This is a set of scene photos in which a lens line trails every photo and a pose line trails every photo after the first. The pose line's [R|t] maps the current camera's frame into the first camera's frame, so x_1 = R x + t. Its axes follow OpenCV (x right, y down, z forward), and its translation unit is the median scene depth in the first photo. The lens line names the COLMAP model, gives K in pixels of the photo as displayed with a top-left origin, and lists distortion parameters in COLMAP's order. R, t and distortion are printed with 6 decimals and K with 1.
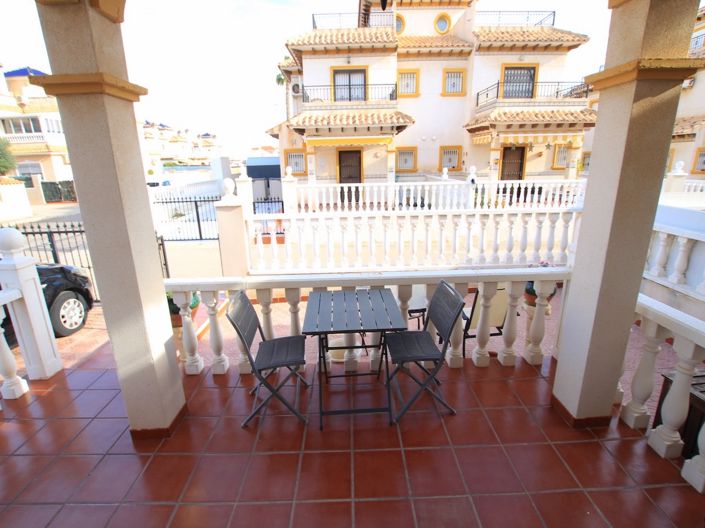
lens RADIAL K [[324.7, 0, 352.8], [0, 324.7, 251.3], [0, 0, 1]] dist [-0.032363, 0.002468]
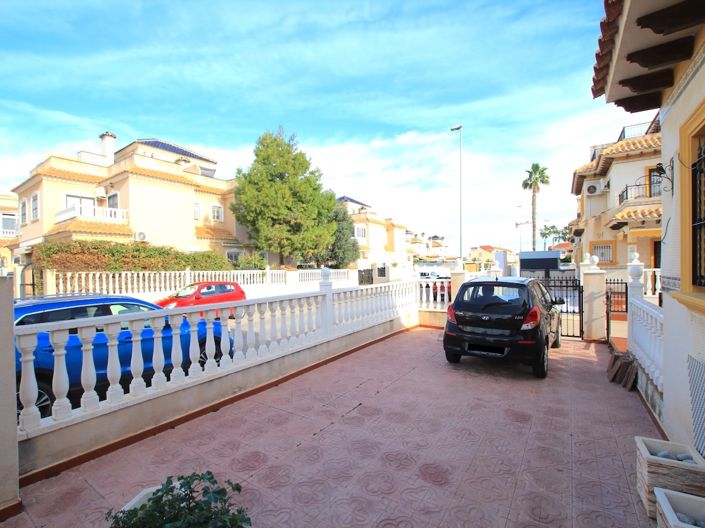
lens RADIAL K [[324.7, 0, 350.9], [0, 324.7, 259.1], [0, 0, 1]] dist [-0.032363, 0.002468]
pose [[0.828063, -0.007194, -0.560589, -0.290484], [-0.147182, 0.962056, -0.229753, 0.123076], [0.540971, 0.272758, 0.795584, -0.320323]]
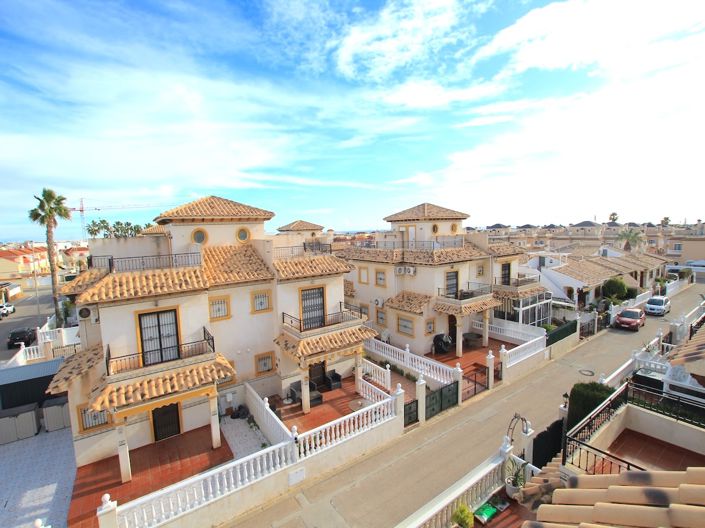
lens RADIAL K [[324.7, 0, 351.2], [0, 324.7, 251.4], [0, 0, 1]] dist [-0.032363, 0.002468]
pose [[0.824466, -0.051805, 0.563535, -0.064140], [0.169186, 0.972822, -0.158094, -0.475036], [-0.540029, 0.225685, 0.810824, -0.157998]]
